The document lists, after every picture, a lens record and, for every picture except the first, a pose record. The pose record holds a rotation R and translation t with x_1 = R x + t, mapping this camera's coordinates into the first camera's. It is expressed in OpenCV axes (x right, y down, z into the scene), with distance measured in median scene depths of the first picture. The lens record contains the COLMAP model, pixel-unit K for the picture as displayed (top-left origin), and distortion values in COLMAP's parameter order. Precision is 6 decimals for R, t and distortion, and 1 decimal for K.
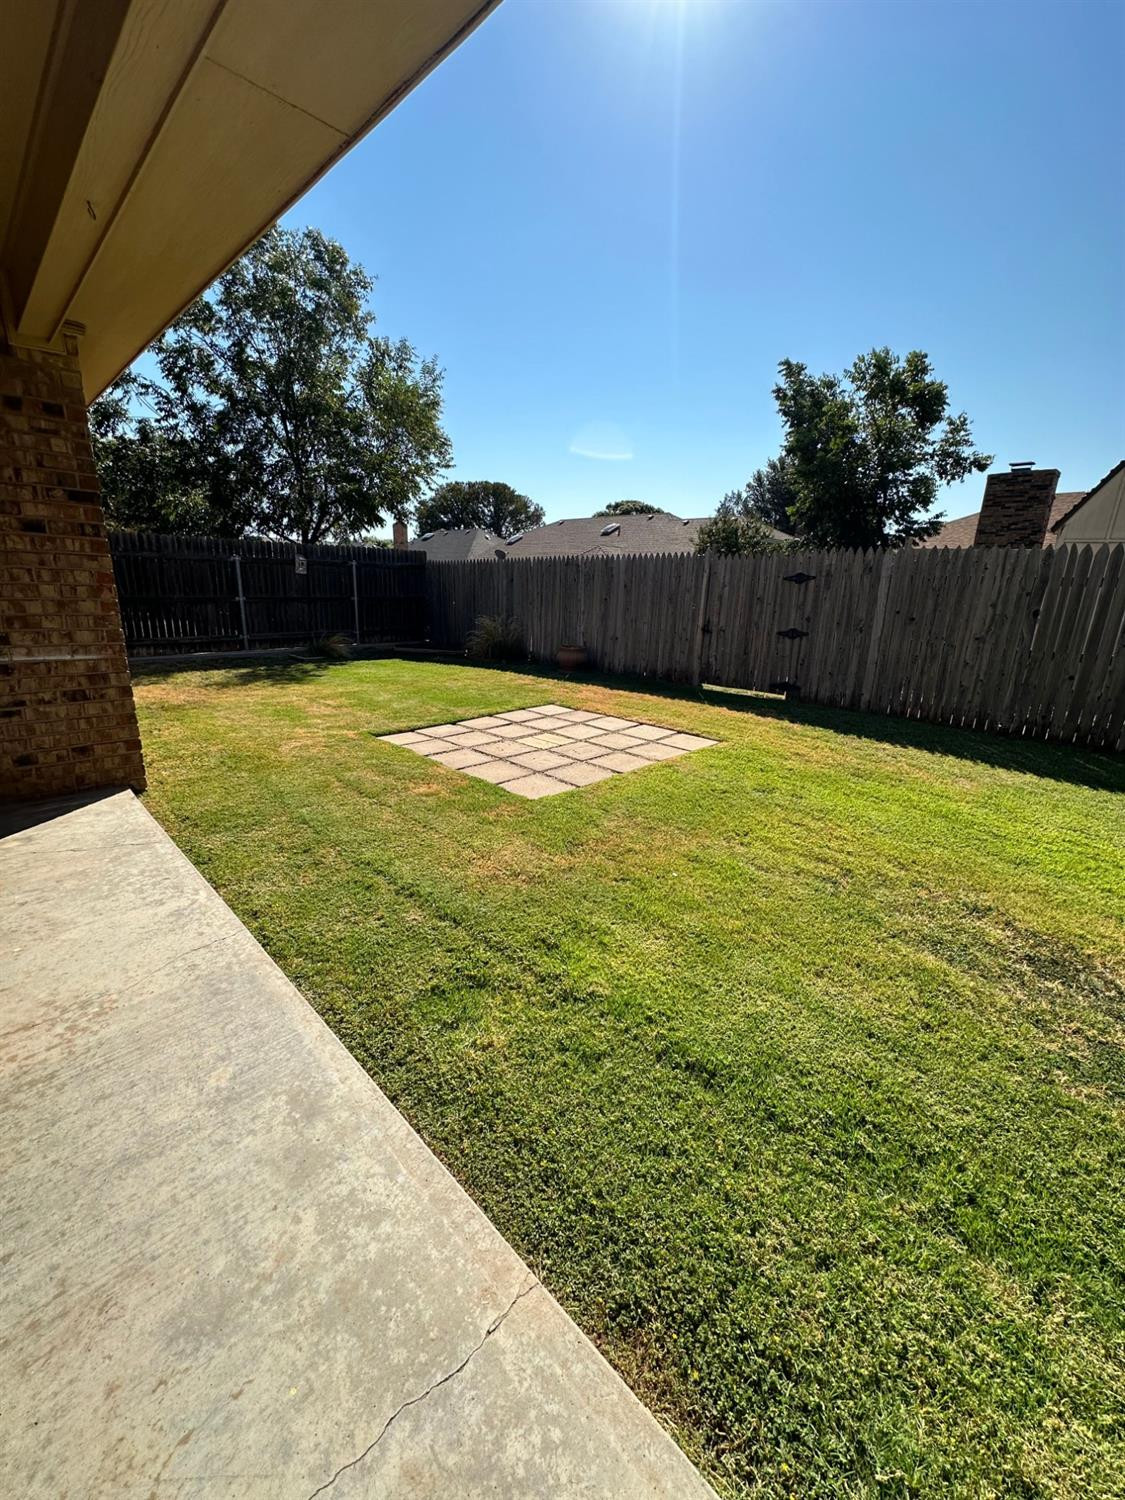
lens RADIAL K [[599.1, 0, 562.5], [0, 599.1, 750.0], [0, 0, 1]] dist [-0.001671, 0.000321]
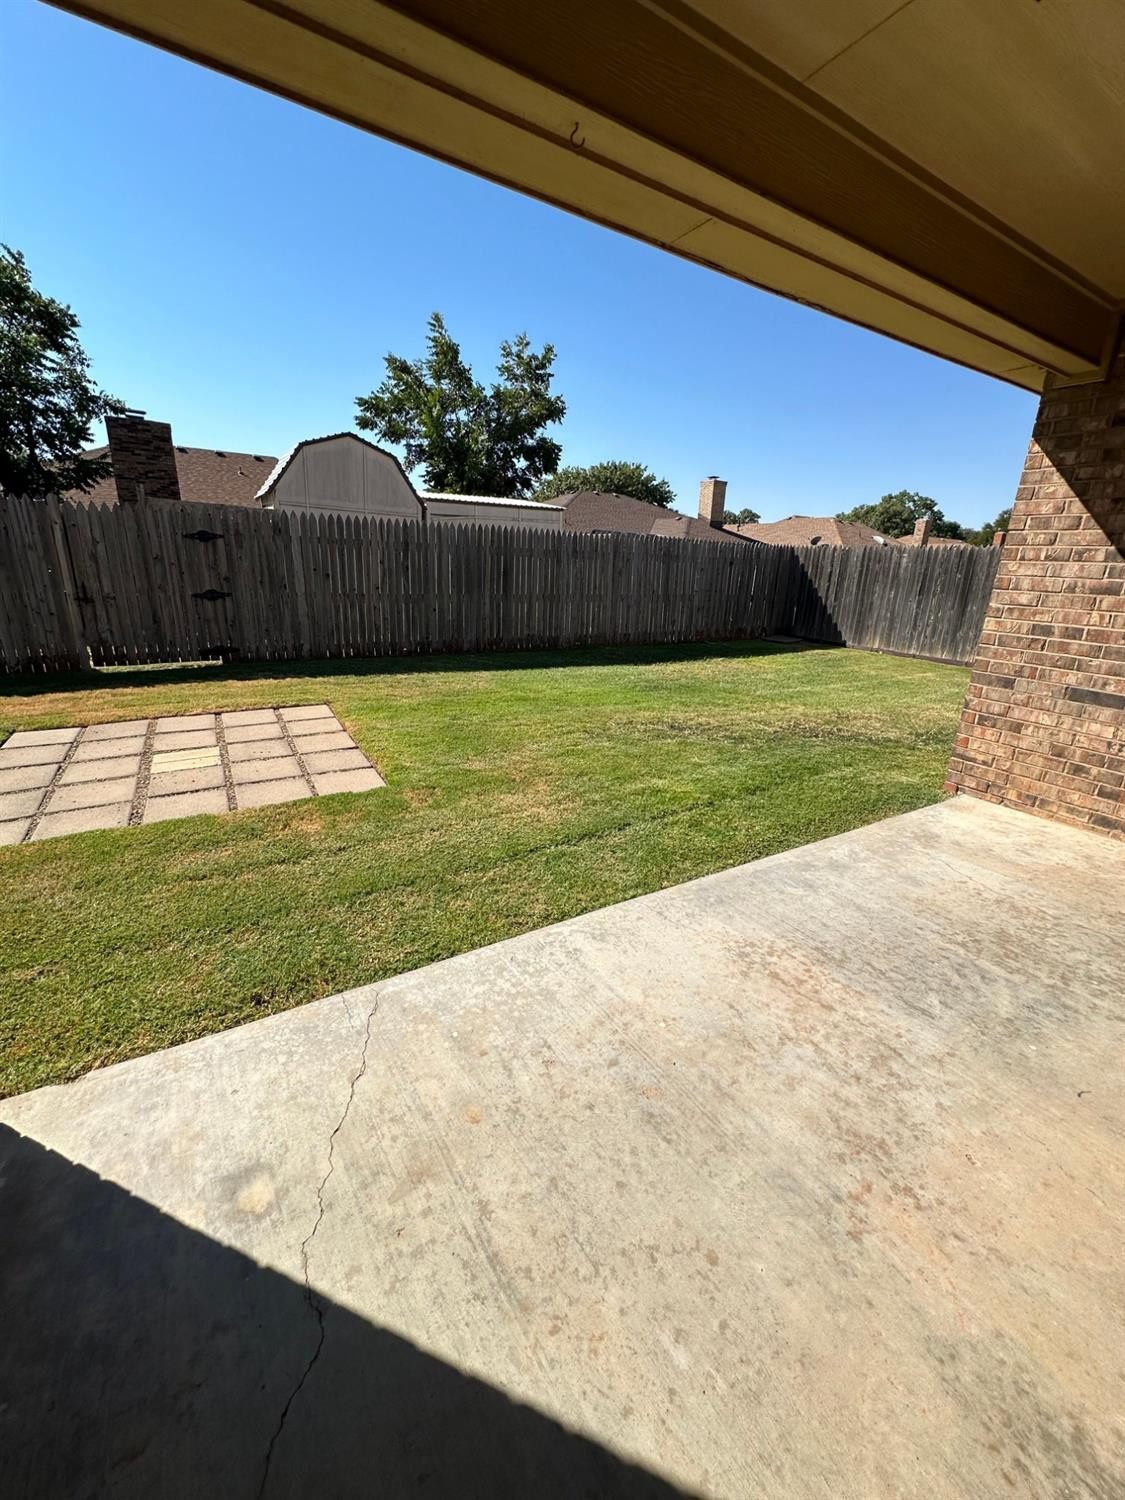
lens RADIAL K [[599.1, 0, 562.5], [0, 599.1, 750.0], [0, 0, 1]] dist [-0.001671, 0.000321]
pose [[0.231004, -0.317246, 0.919778, -0.654416], [0.230755, 0.936239, 0.264969, -0.125441], [-0.945193, 0.151035, 0.289481, 0.330488]]
